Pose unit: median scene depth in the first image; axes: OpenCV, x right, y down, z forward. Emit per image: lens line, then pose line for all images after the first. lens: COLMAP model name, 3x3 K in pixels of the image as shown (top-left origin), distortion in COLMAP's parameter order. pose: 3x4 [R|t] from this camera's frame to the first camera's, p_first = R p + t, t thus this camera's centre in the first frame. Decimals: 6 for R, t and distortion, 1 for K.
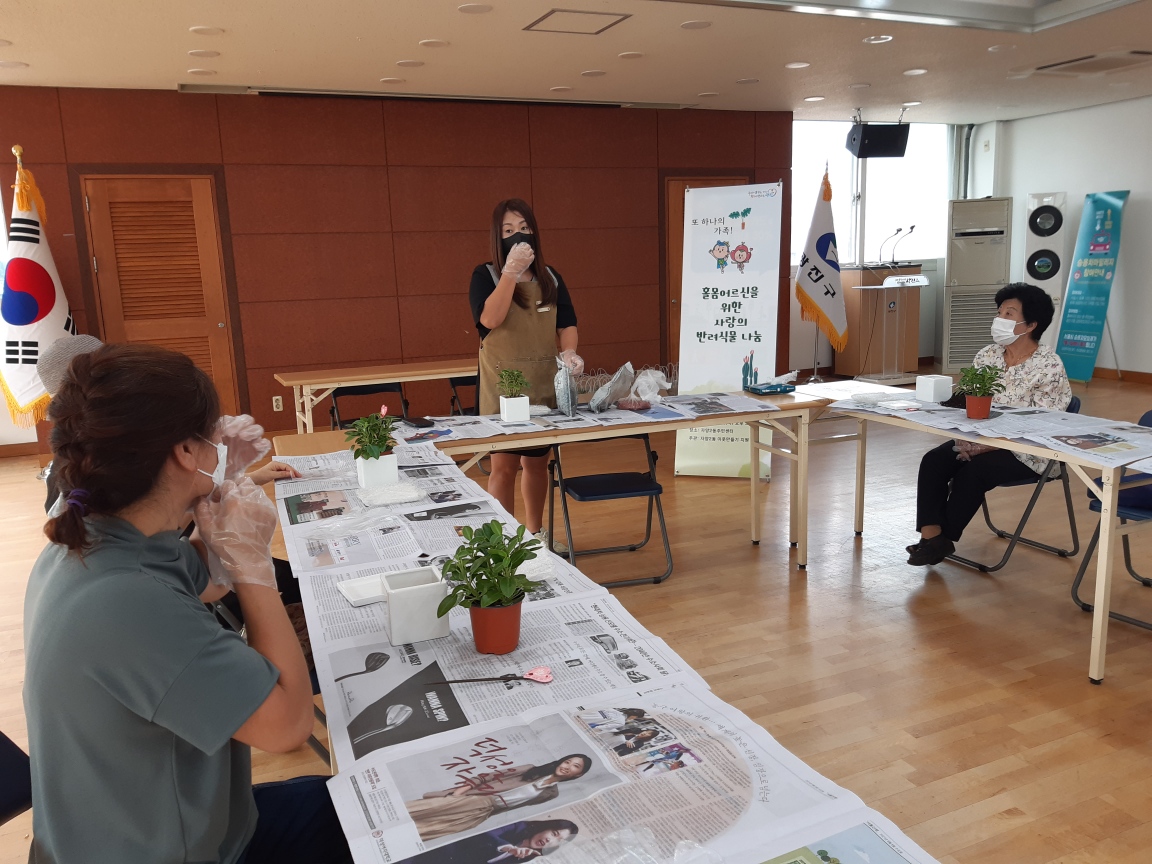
lens RADIAL K [[870.7, 0, 576.0], [0, 870.7, 432.0], [0, 0, 1]] dist [0.111254, -0.185825]
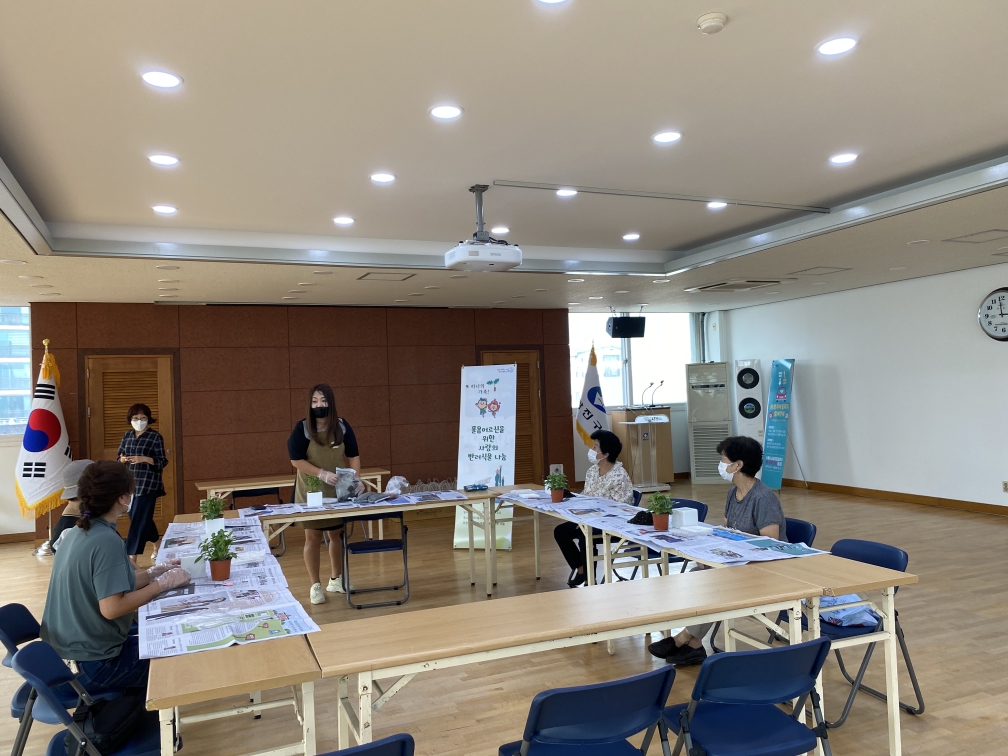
lens RADIAL K [[761.9, 0, 504.0], [0, 761.9, 378.0], [0, 0, 1]] dist [0.111254, -0.185825]
pose [[0.999997, -0.001437, -0.001826, 0.178340], [0.001025, 0.978061, -0.208314, 0.032647], [0.002086, 0.208312, 0.978060, -0.323552]]
